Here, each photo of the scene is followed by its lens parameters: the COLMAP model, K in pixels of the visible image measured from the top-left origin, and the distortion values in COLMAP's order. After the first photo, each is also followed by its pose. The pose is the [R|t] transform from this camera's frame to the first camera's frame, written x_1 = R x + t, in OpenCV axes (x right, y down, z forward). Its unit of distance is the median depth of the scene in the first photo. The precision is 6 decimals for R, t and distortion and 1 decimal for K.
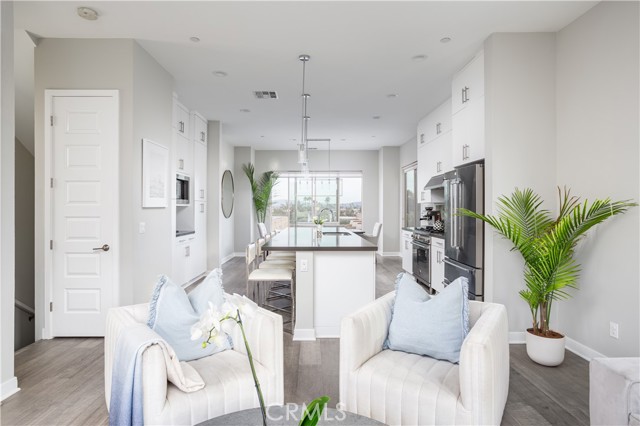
lens RADIAL K [[360.1, 0, 320.0], [0, 360.1, 213.0], [0, 0, 1]] dist [0.162153, -0.000043]
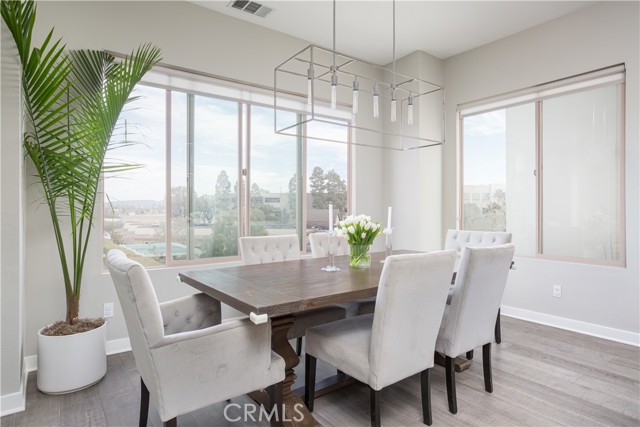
lens RADIAL K [[384.6, 0, 336.1], [0, 384.6, 213.7], [0, 0, 1]] dist [0.002163, 0.002756]
pose [[0.809493, -0.002812, 0.587123, -0.173553], [0.003408, 0.999994, 0.000090, 0.007871], [-0.587120, 0.001928, 0.809498, 0.700861]]
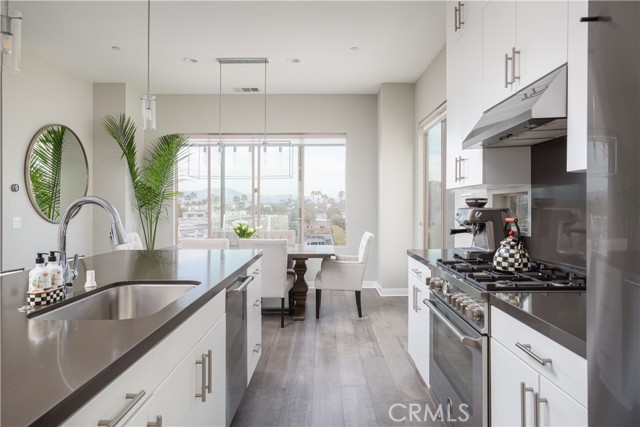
lens RADIAL K [[438.6, 0, 320.0], [0, 438.6, 213.5], [0, 0, 1]] dist [0.049235, 0.000399]
pose [[0.999513, 0.002425, -0.031109, 0.105547], [-0.002240, 0.999980, 0.005976, -0.002183], [0.031123, -0.005903, 0.999498, 0.375334]]
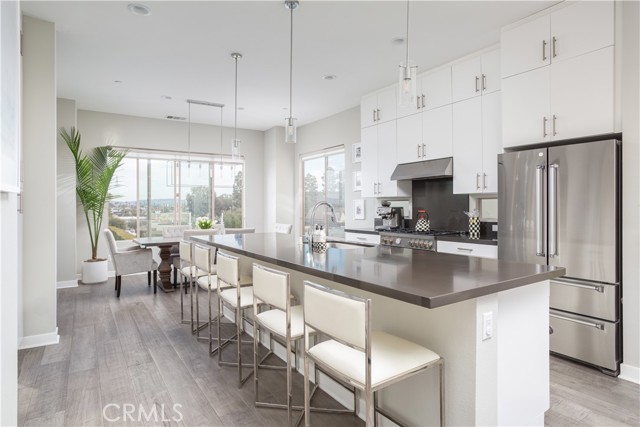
lens RADIAL K [[363.8, 0, 320.0], [0, 363.8, 213.5], [0, 0, 1]] dist [-0.001334, -0.000138]
pose [[0.850463, -0.008600, 0.525964, -0.163443], [0.006296, 0.999961, 0.006170, 0.000526], [-0.525997, -0.001936, 0.850484, 0.282232]]
